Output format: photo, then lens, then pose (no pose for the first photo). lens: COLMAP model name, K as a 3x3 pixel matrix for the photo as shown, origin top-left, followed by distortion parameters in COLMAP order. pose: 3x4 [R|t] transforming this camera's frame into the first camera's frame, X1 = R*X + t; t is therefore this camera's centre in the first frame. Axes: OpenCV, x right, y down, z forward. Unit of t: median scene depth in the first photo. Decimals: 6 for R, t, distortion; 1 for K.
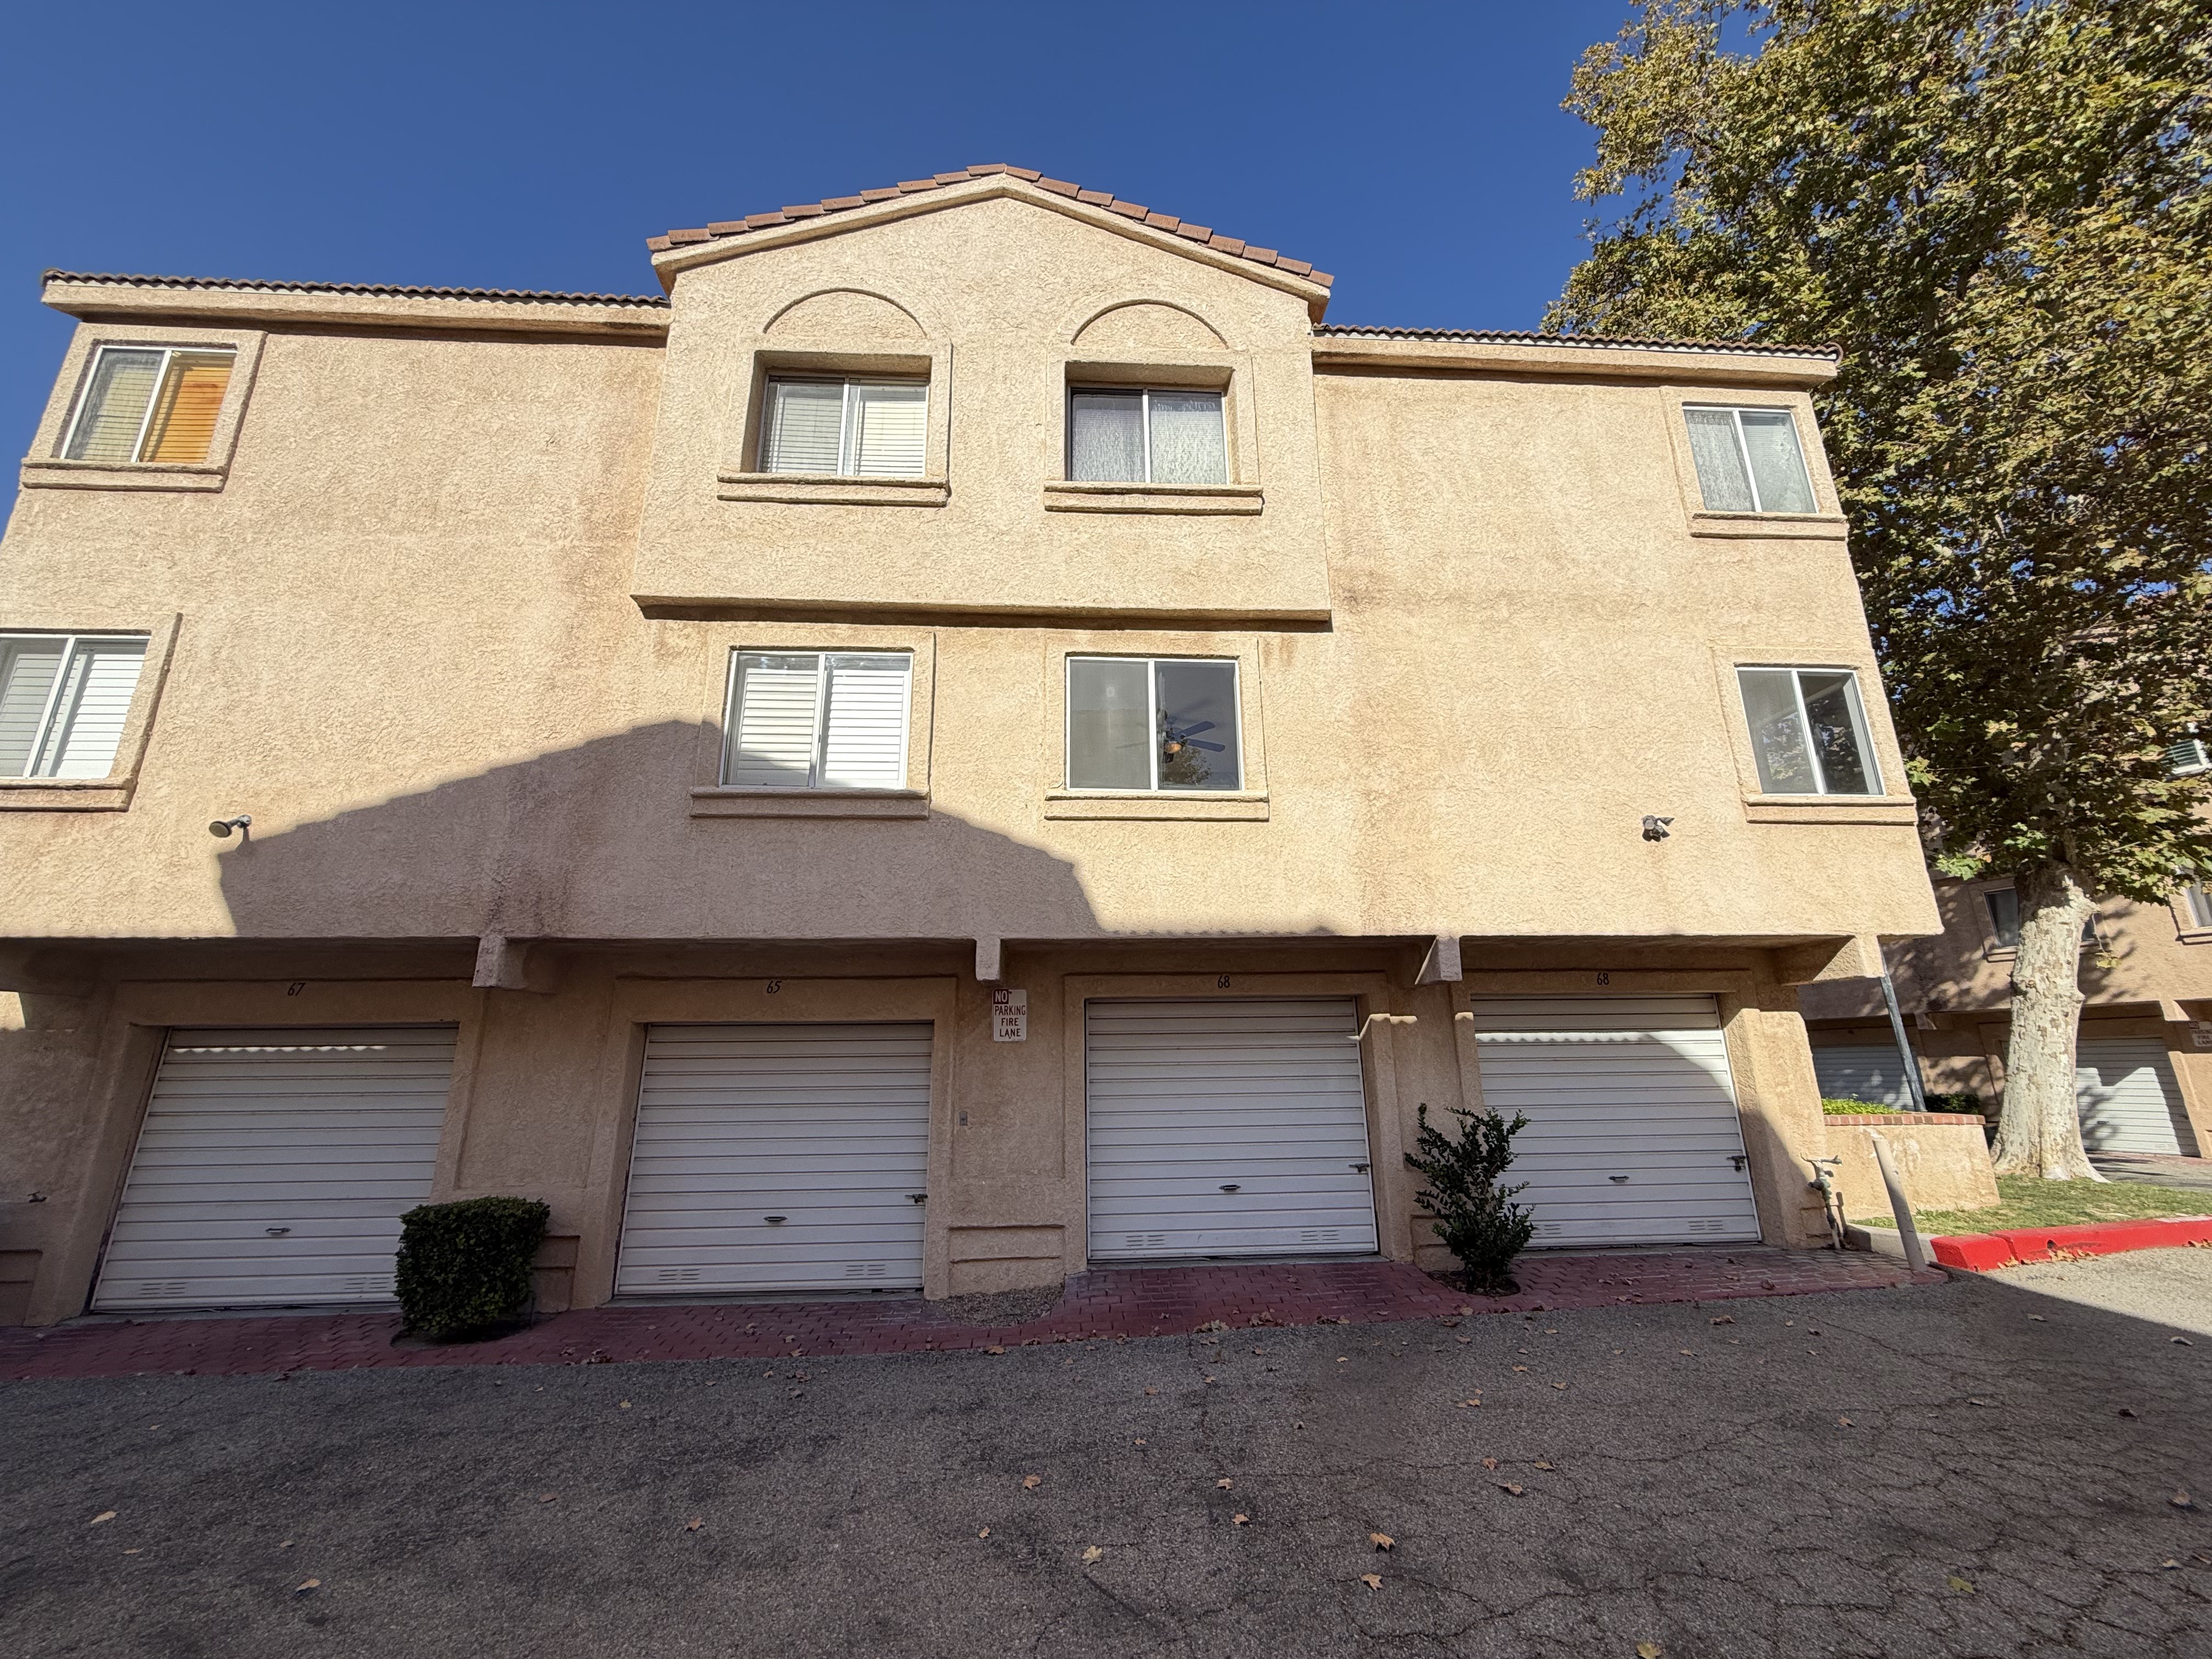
lens RADIAL K [[881.2, 0, 1112.1], [0, 881.2, 824.6], [0, 0, 1]] dist [-0.001347, 0.000059]
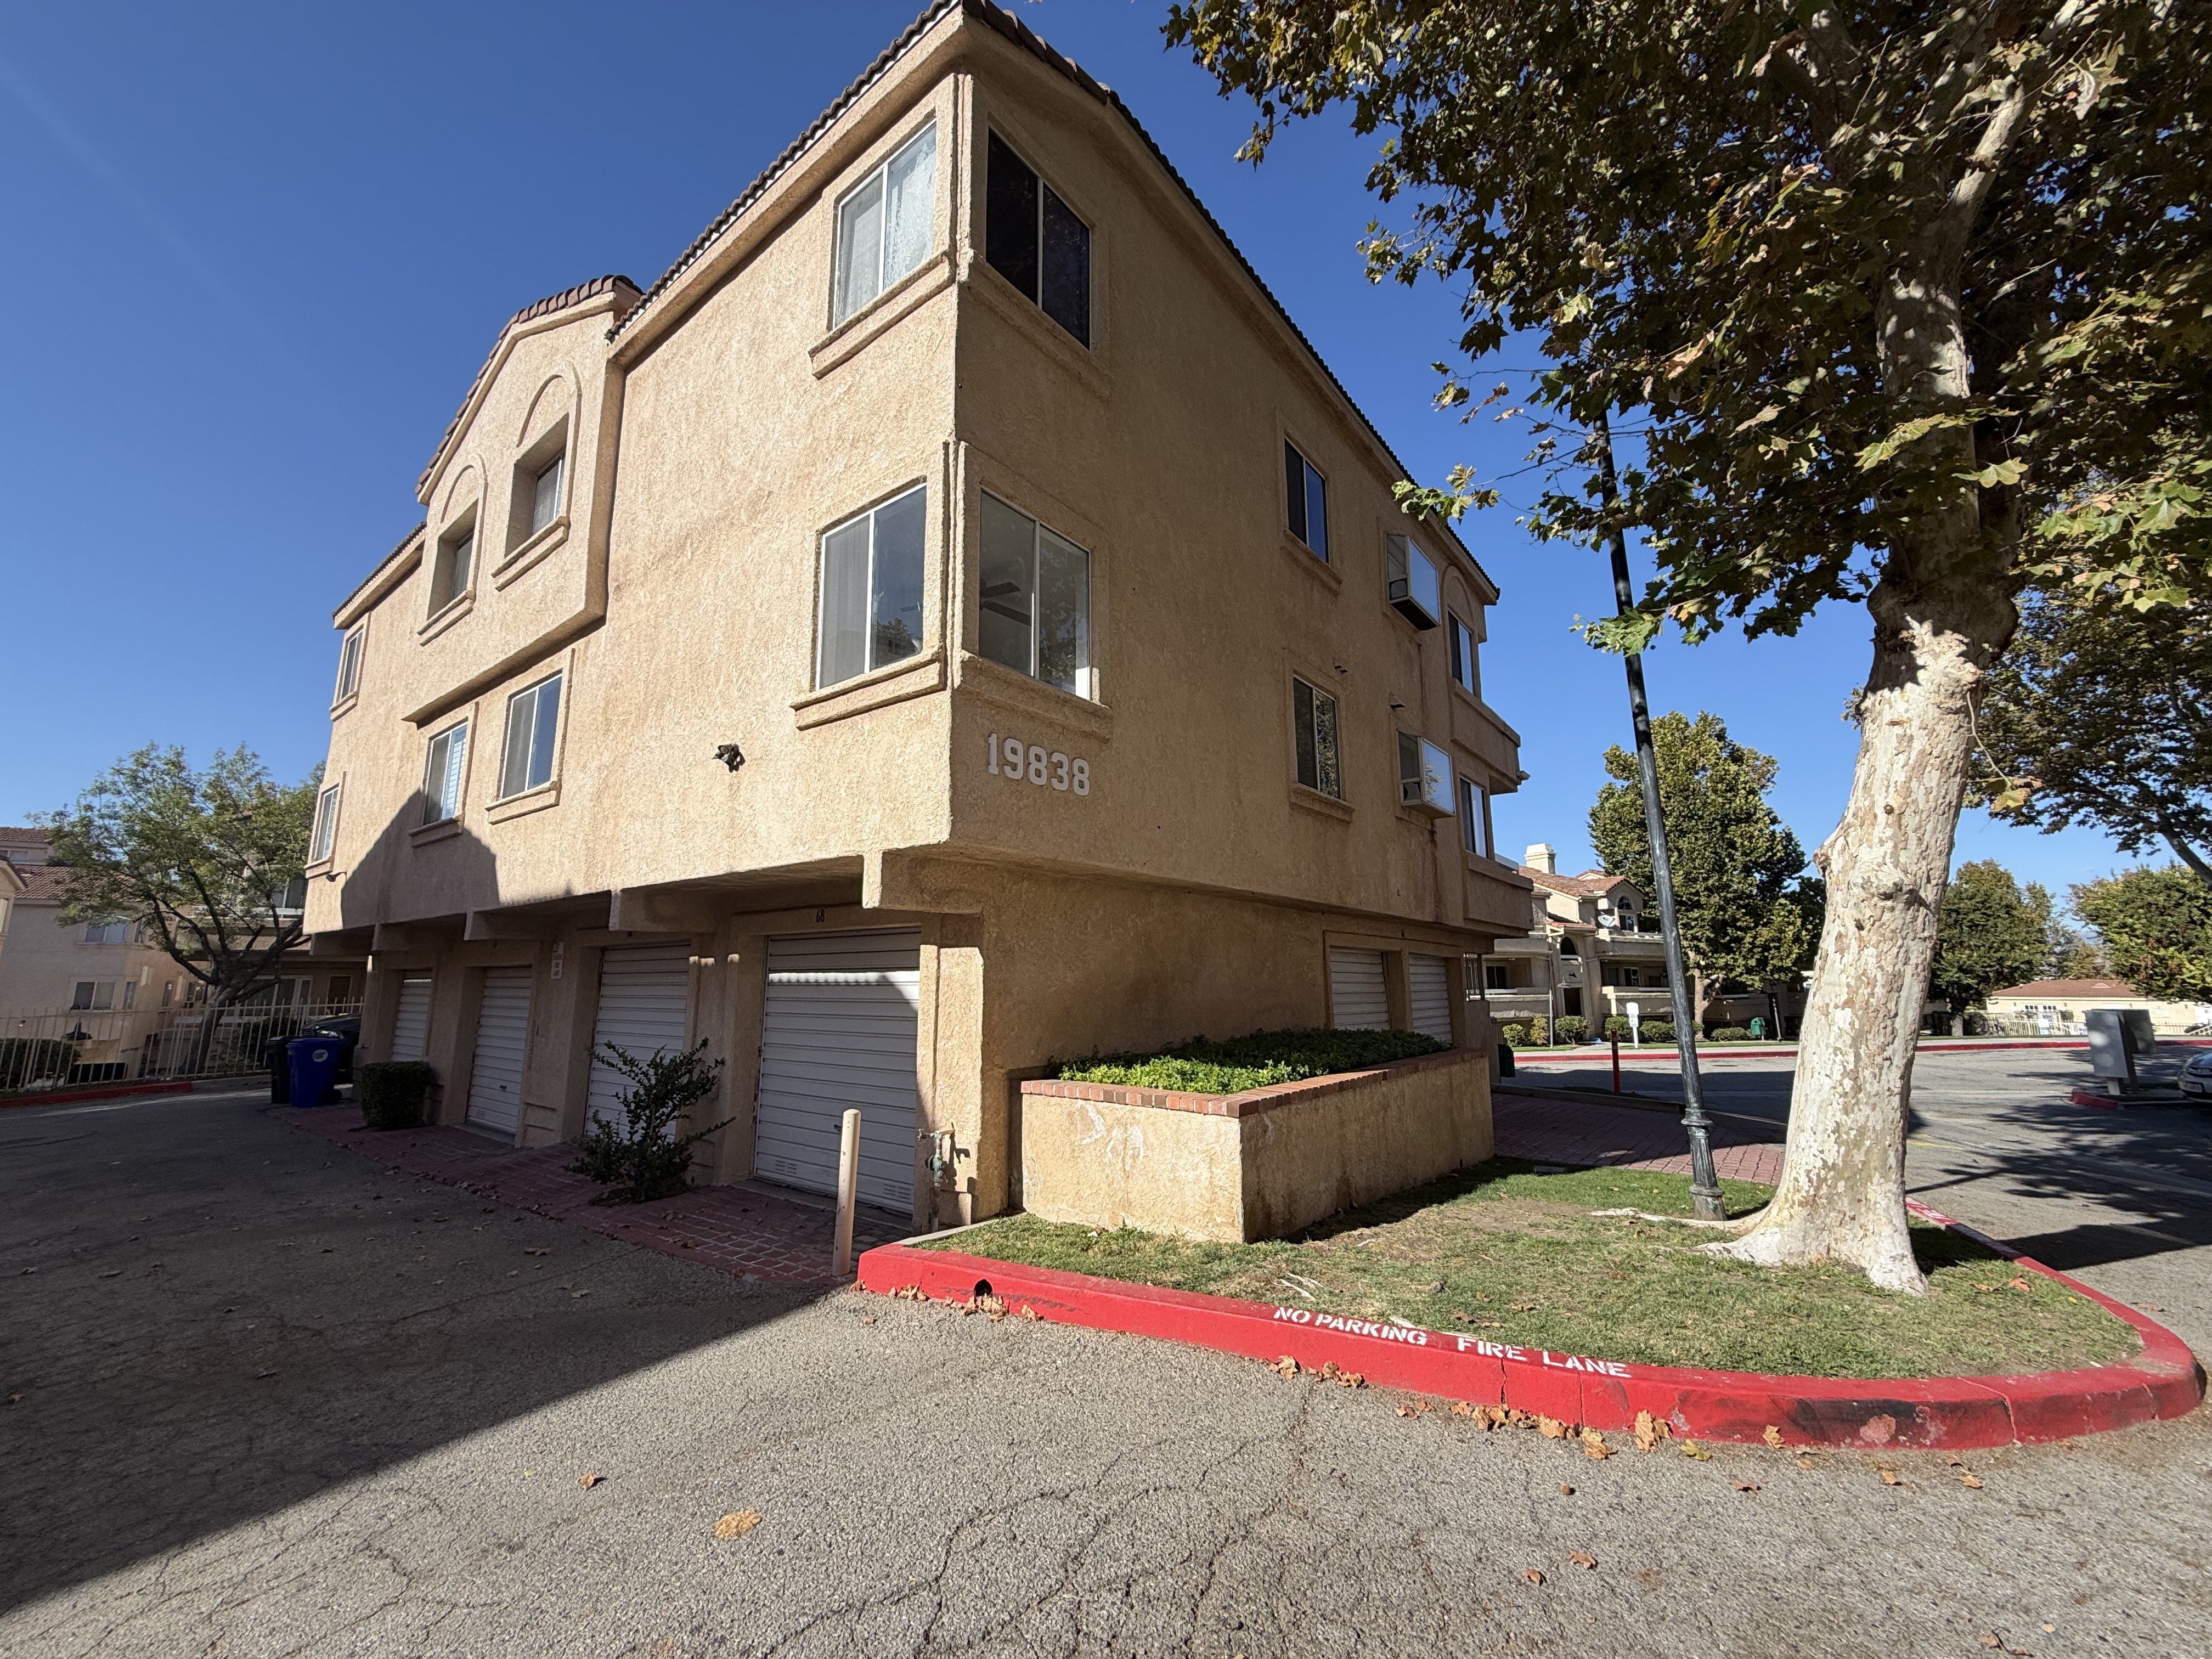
lens RADIAL K [[881.2, 0, 1107.9], [0, 881.2, 826.5], [0, 0, 1]] dist [-0.001347, 0.000059]
pose [[0.747135, -0.106593, -0.656070, 1.415835], [0.171536, 0.984542, 0.035386, 0.103472], [0.642156, -0.138978, 0.753870, 0.520387]]
